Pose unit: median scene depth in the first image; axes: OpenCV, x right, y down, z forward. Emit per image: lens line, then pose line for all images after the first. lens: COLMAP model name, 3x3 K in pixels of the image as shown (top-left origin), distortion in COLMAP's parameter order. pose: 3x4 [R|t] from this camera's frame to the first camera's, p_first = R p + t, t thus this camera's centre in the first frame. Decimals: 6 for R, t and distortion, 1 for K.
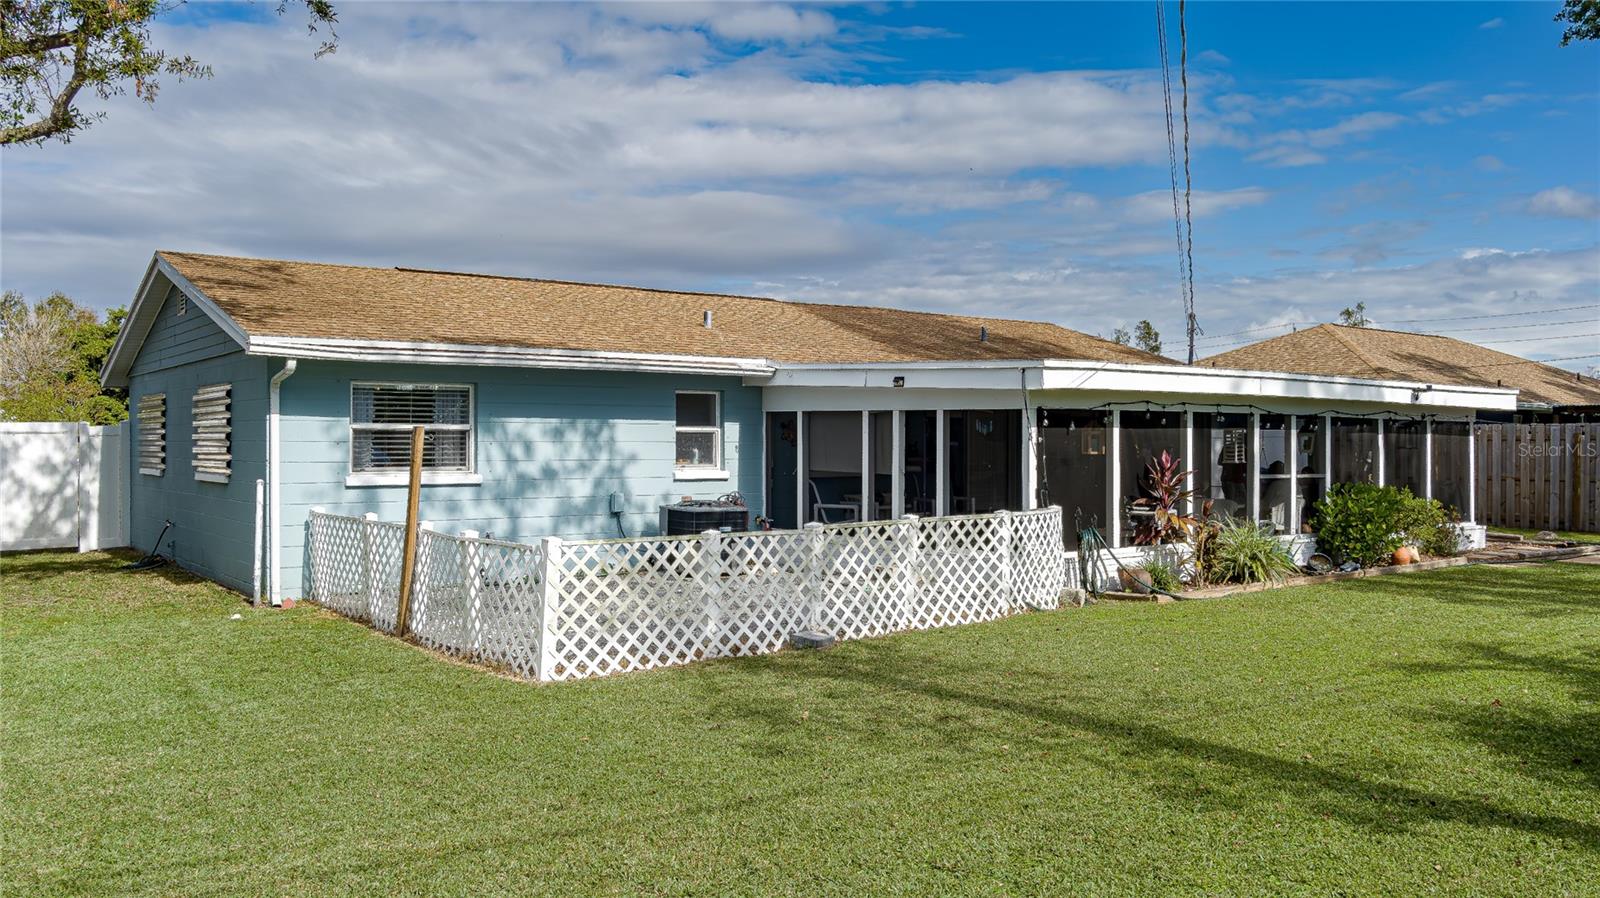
lens RADIAL K [[1301.7, 0, 800.0], [0, 1301.7, 449.0], [0, 0, 1]] dist [-0.019439, -0.001913]
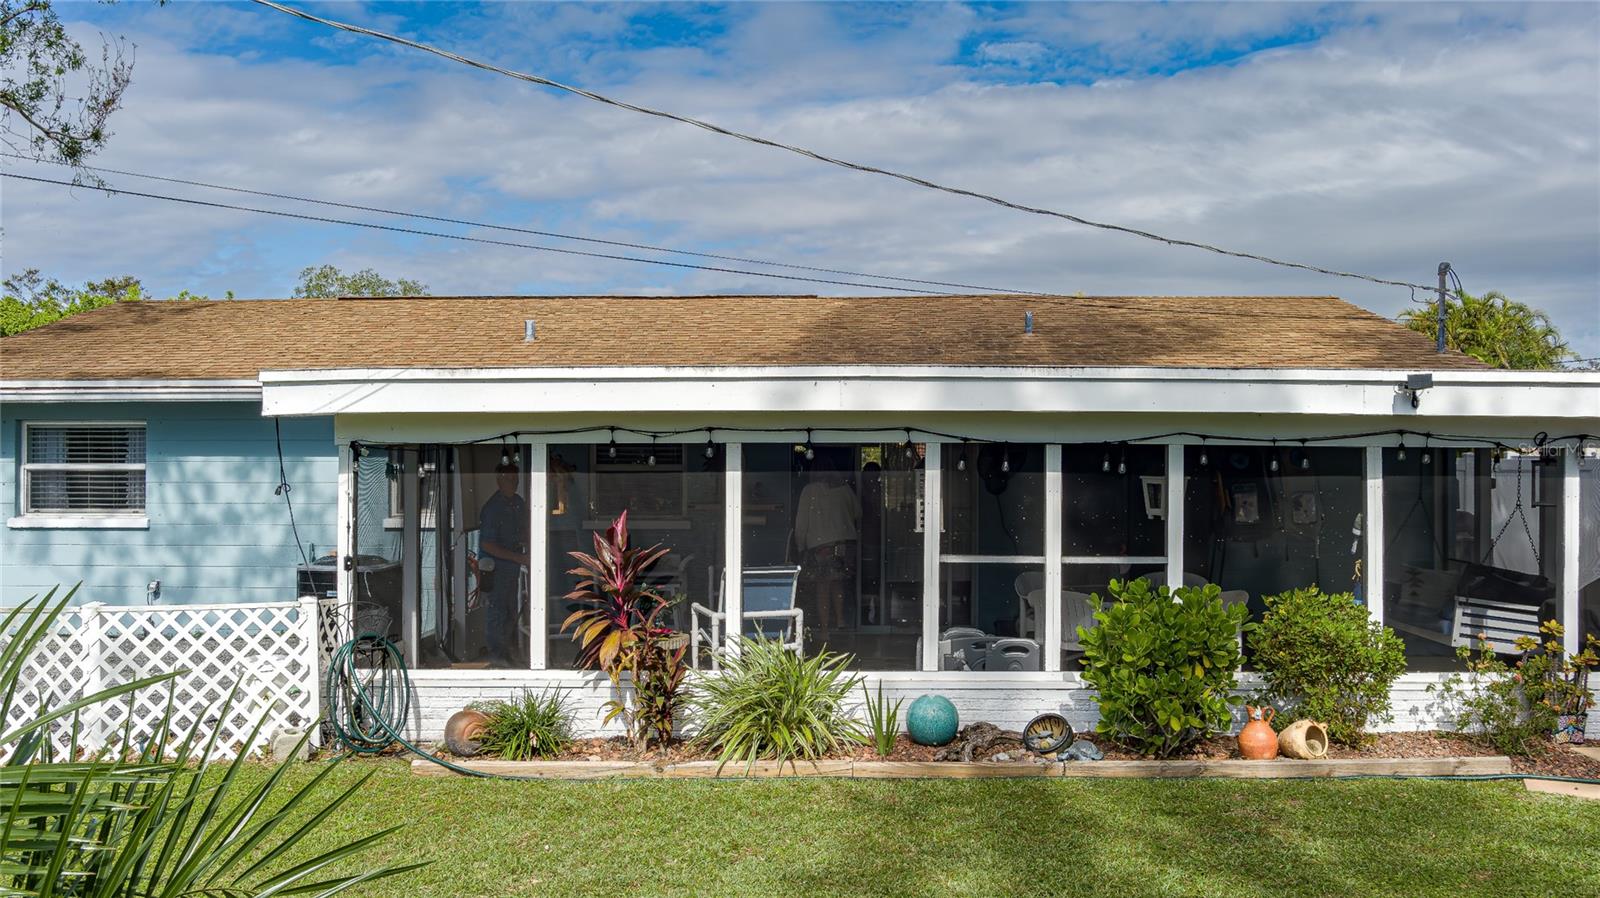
lens RADIAL K [[1301.7, 0, 800.0], [0, 1301.7, 449.0], [0, 0, 1]] dist [-0.019439, -0.001913]
pose [[0.777930, -0.005974, -0.628322, 0.650450], [-0.000153, 0.999953, -0.009697, -0.019252], [0.628351, 0.007640, 0.777893, 0.536702]]
